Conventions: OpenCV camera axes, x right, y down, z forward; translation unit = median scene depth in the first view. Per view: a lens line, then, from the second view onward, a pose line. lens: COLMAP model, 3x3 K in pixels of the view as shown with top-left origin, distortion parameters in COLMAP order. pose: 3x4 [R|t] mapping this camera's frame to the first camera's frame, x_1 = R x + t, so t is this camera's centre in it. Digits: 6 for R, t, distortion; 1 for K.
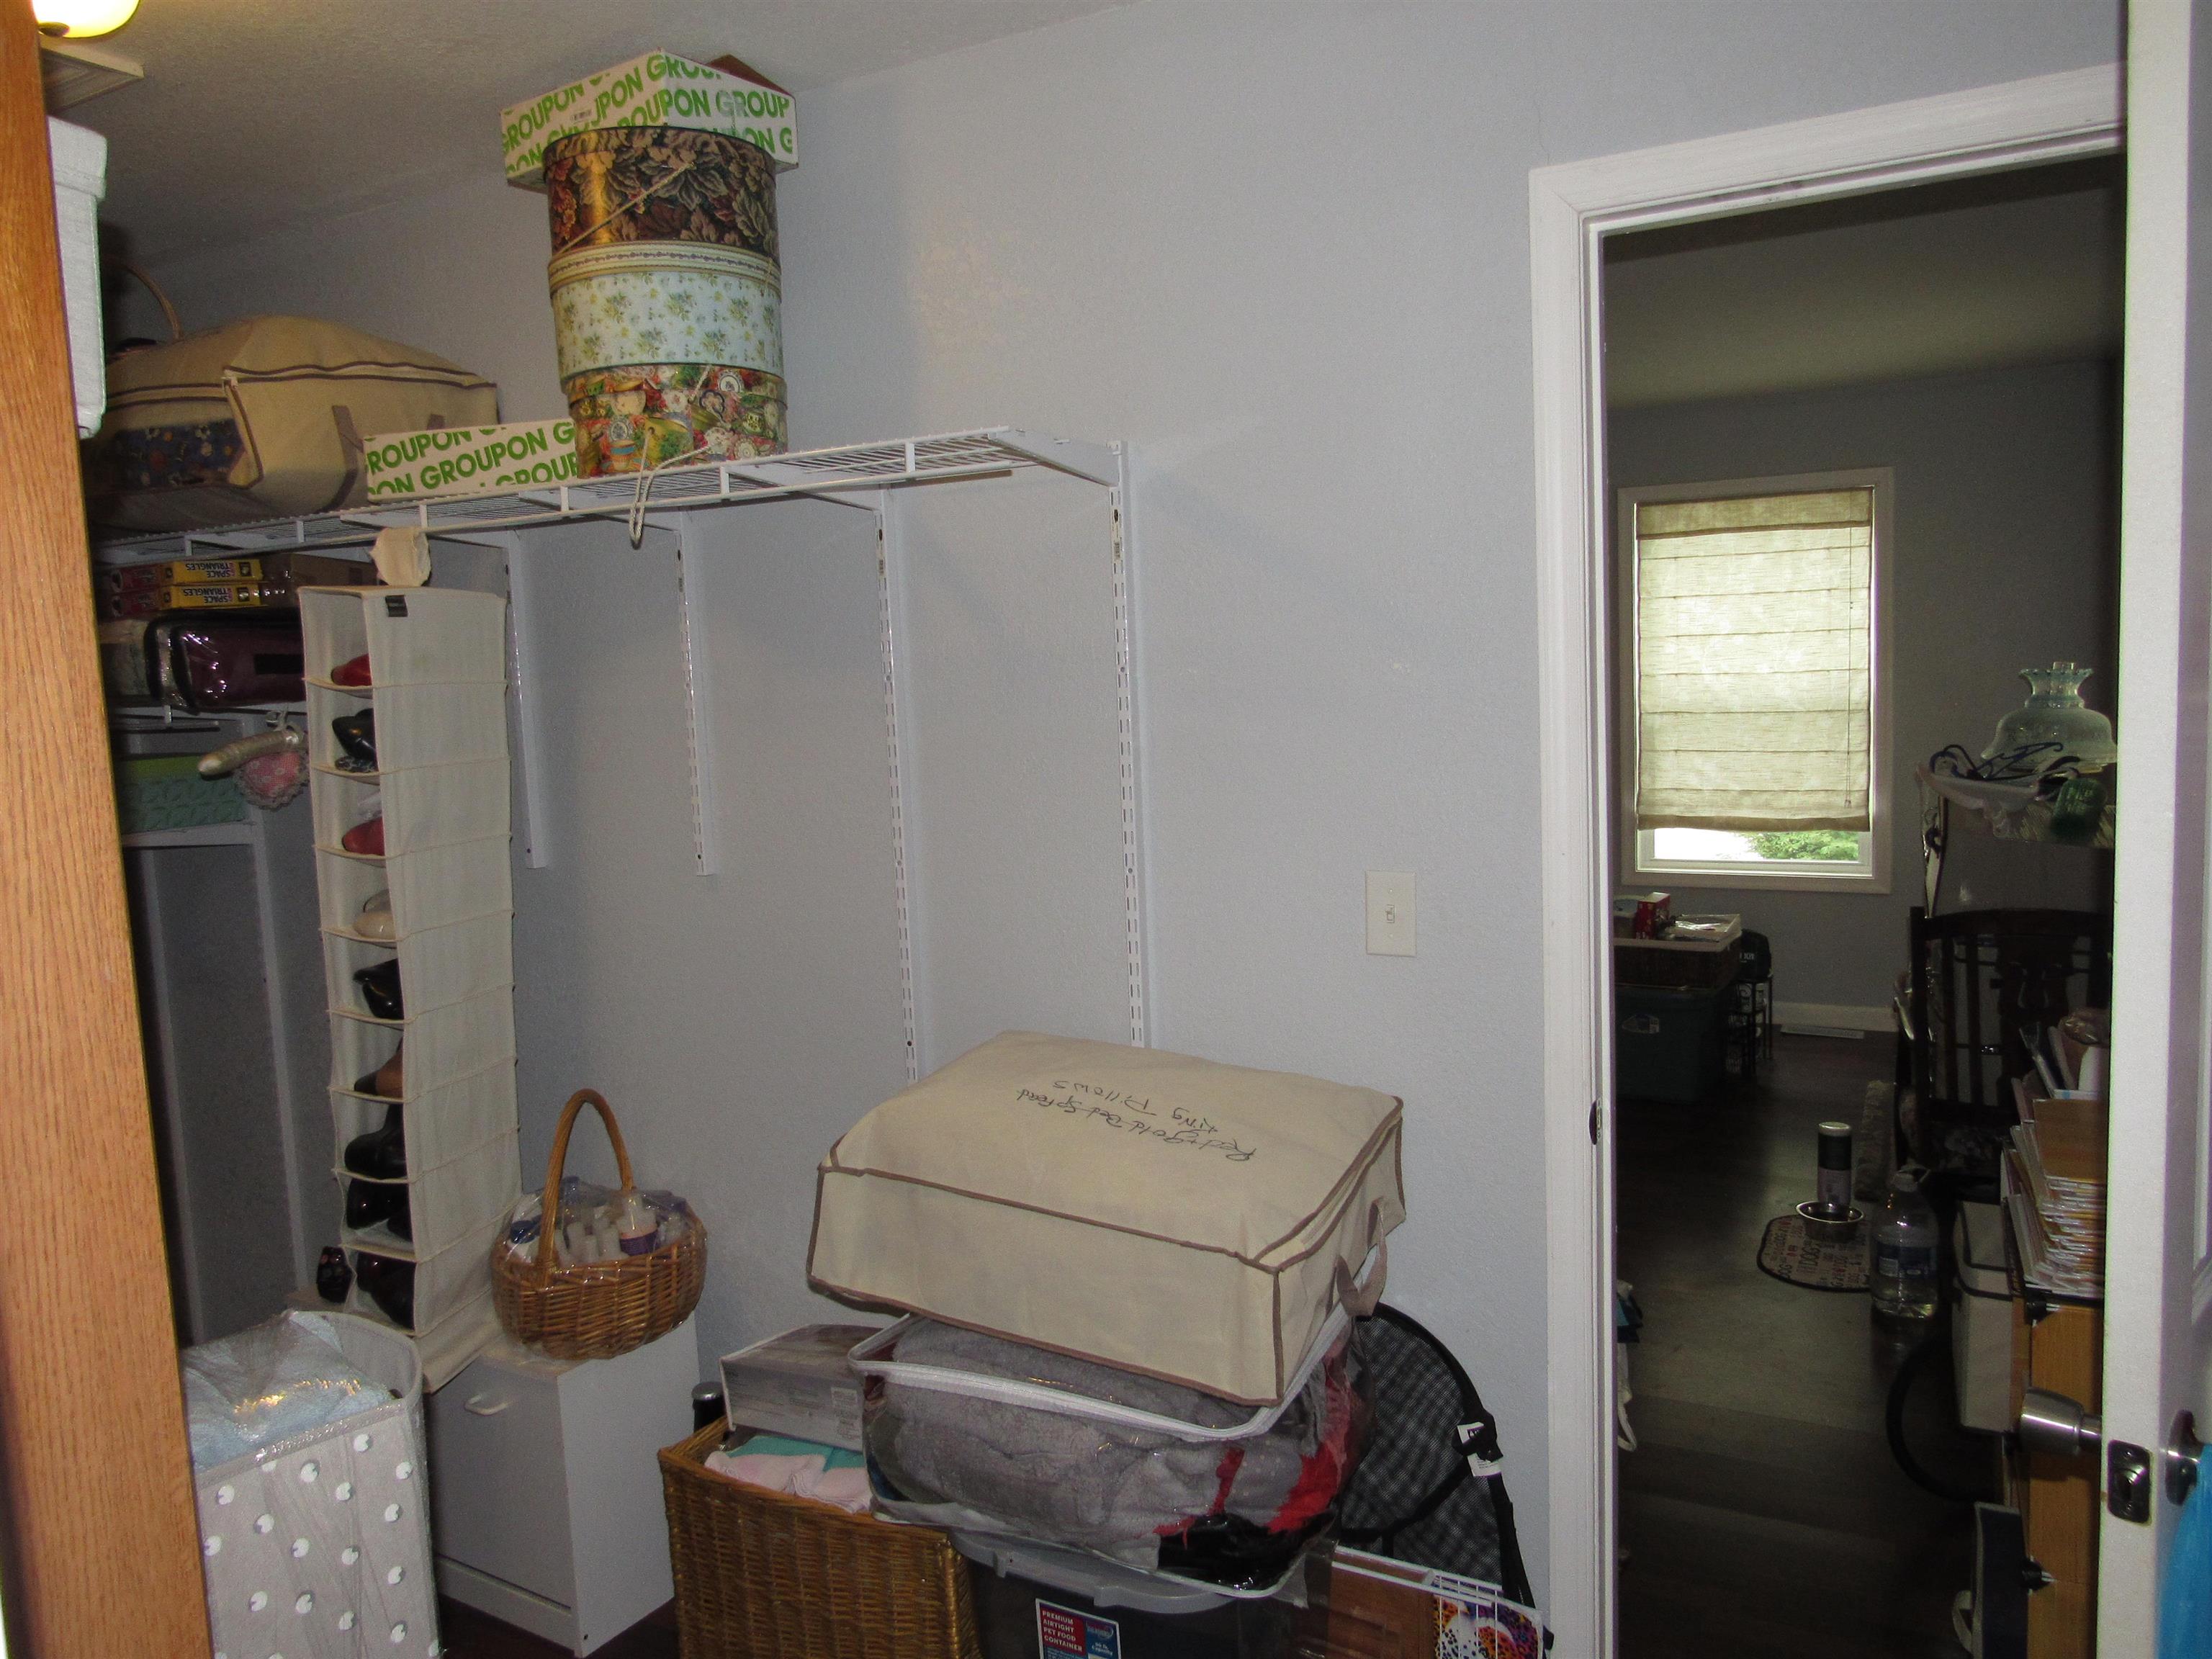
lens RADIAL K [[1583.6, 0, 1103.2], [0, 1583.6, 823.2], [0, 0, 1]] dist [-0.028304, 0.012058]
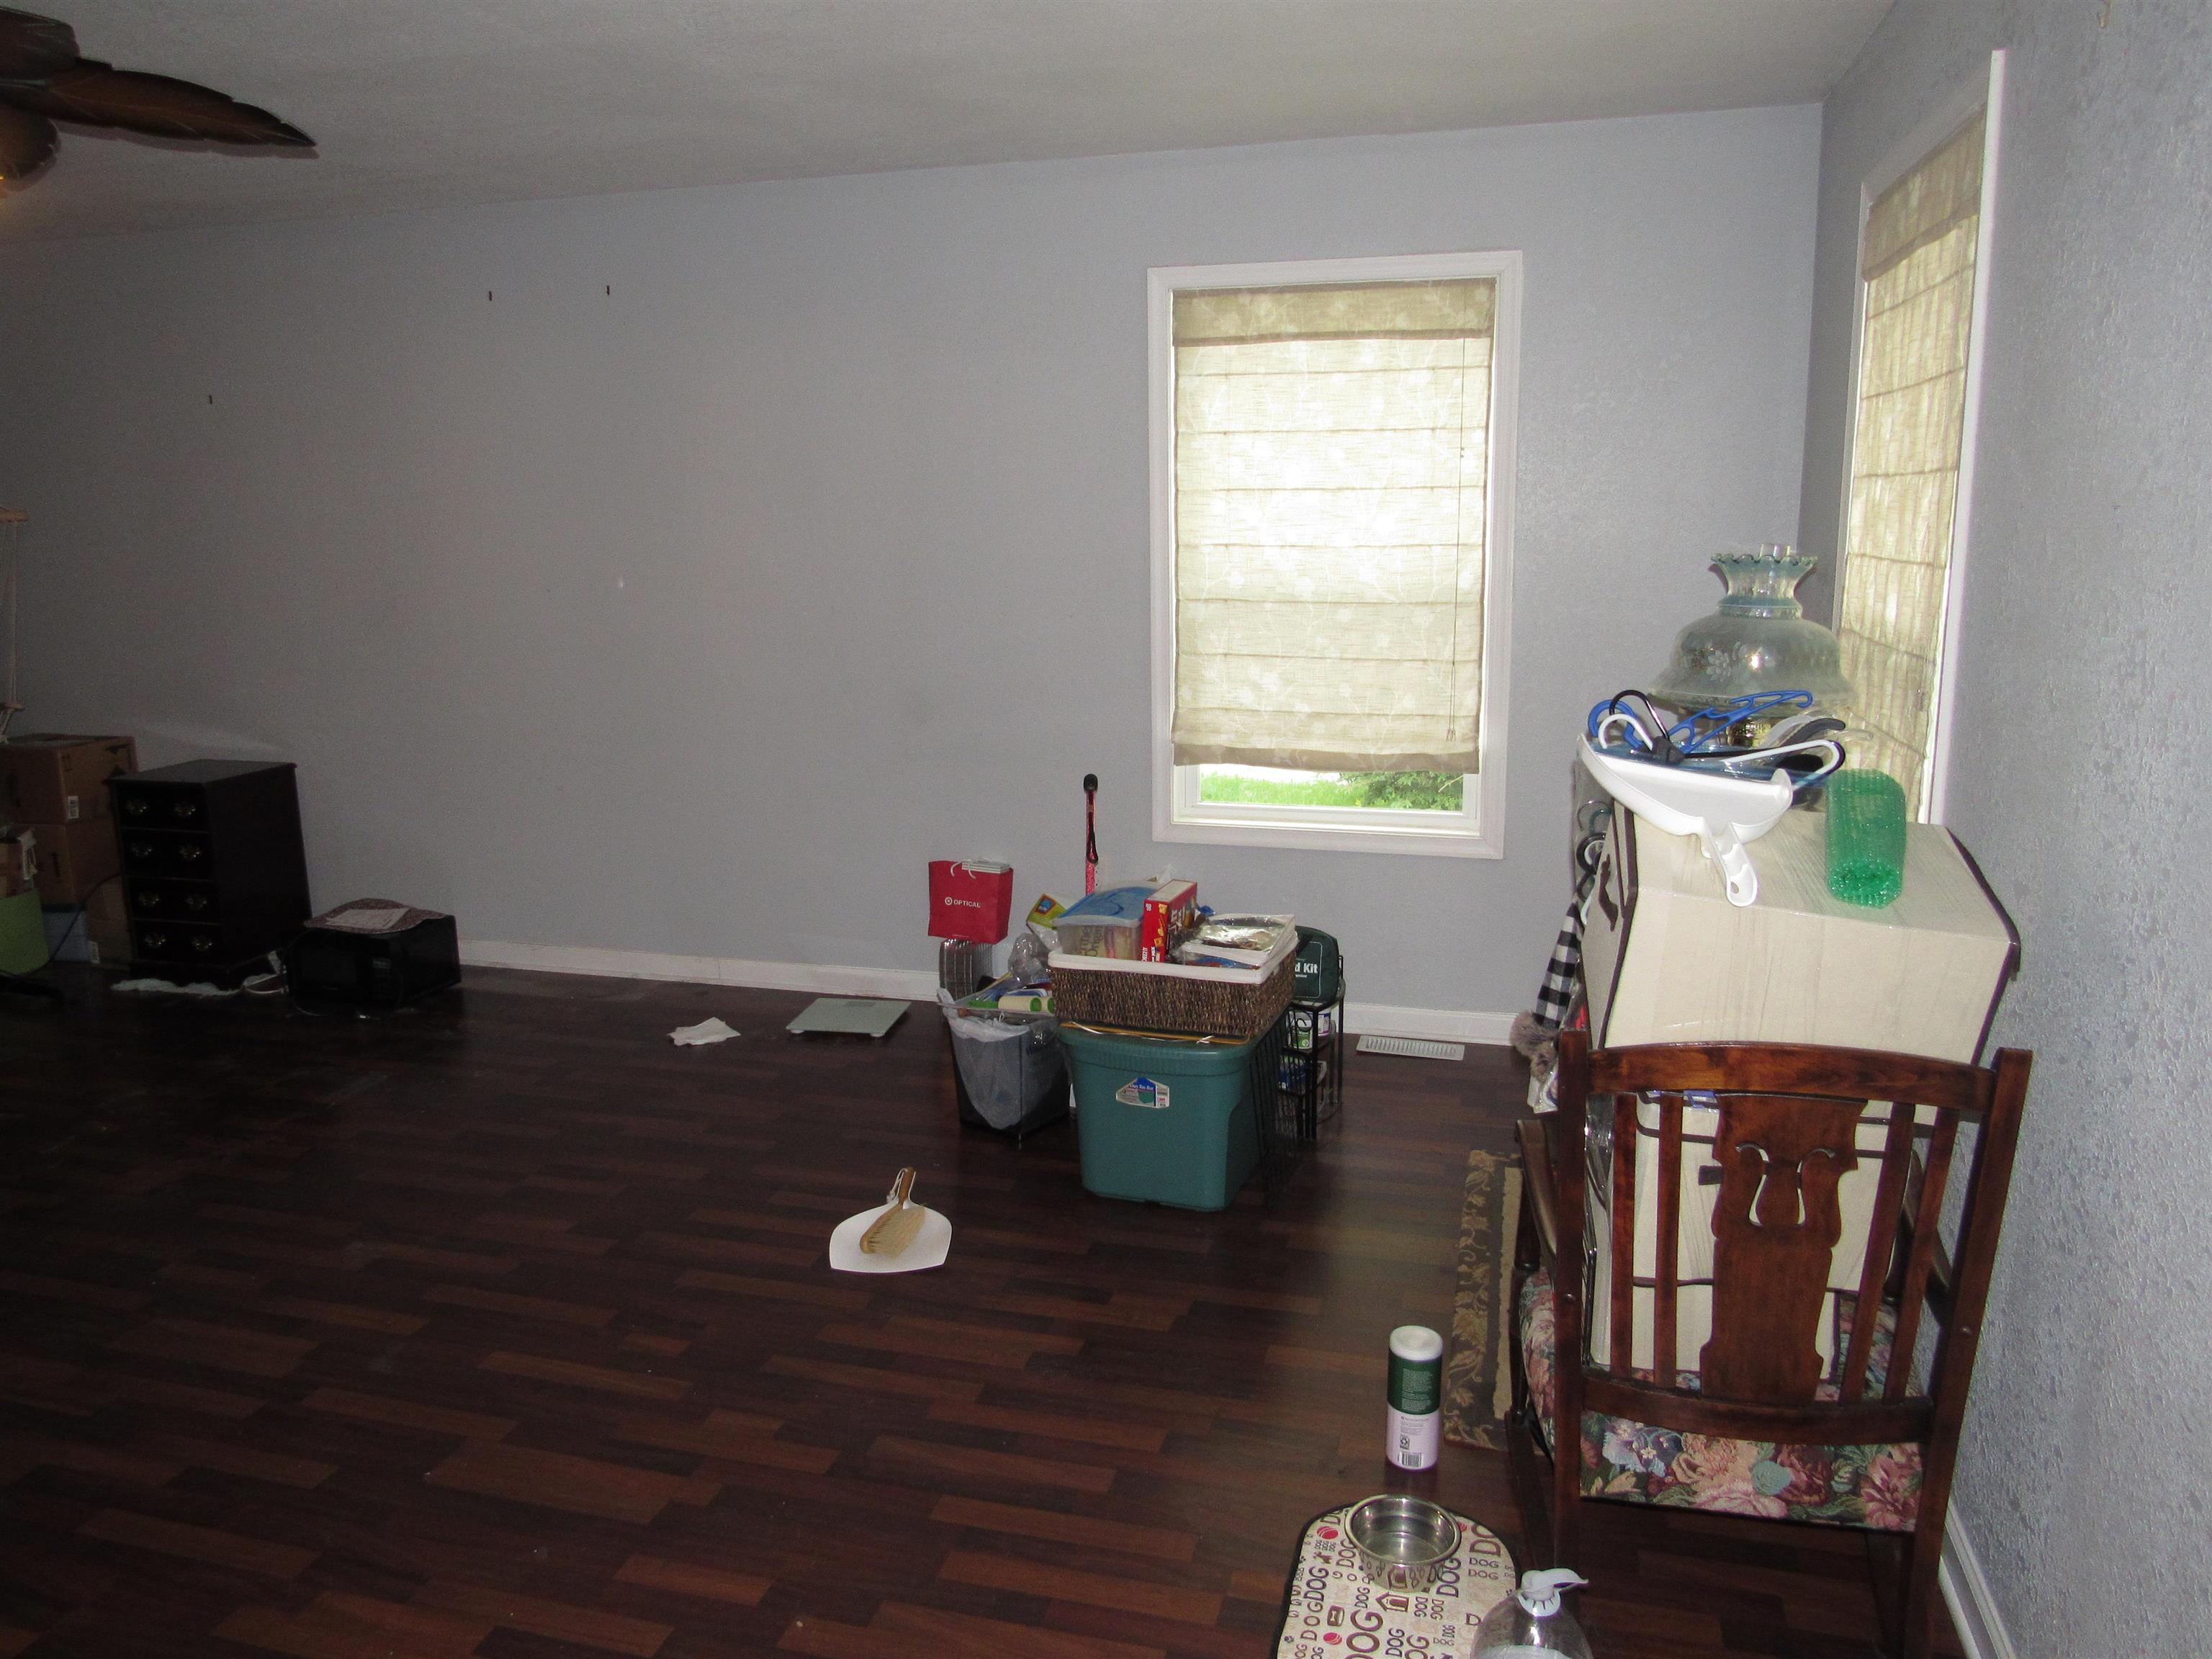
lens RADIAL K [[1574.3, 0, 1099.5], [0, 1574.3, 822.8], [0, 0, 1]] dist [-0.049454, 0.040191]
pose [[0.975200, -0.014147, 0.220872, 0.159887], [-0.005611, 0.996054, 0.088573, -0.034684], [-0.221254, -0.087615, 0.971273, 0.340563]]
